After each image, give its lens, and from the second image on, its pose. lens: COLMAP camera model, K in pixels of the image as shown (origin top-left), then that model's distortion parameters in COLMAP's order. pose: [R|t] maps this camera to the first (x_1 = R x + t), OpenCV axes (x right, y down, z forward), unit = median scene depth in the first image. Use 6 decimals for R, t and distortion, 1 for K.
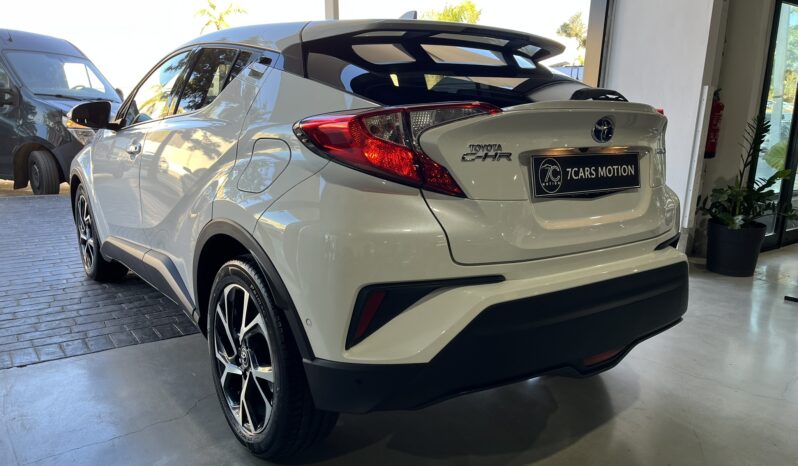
lens RADIAL K [[602.3, 0, 392.9], [0, 602.3, 231.5], [0, 0, 1]] dist [0.043775, -0.066470]
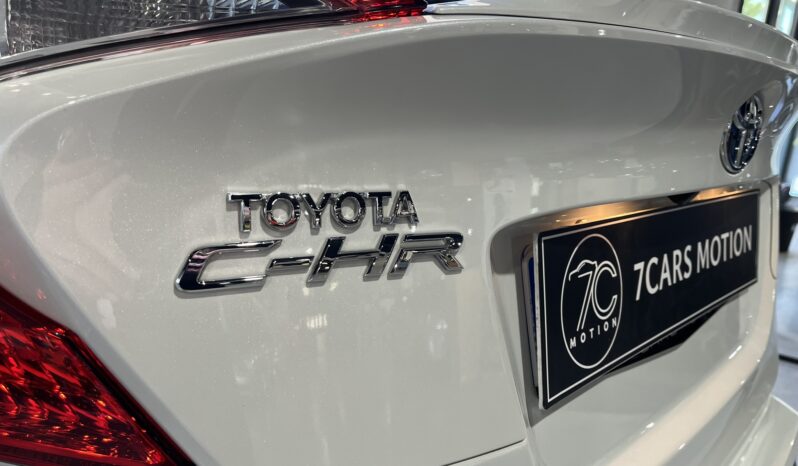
lens RADIAL K [[602.3, 0, 392.9], [0, 602.3, 231.5], [0, 0, 1]] dist [0.043775, -0.066470]
pose [[0.982775, 0.011972, 0.184419, 0.132298], [-0.019517, 0.999043, 0.039155, -0.133067], [-0.183773, -0.042080, 0.982068, 0.779721]]
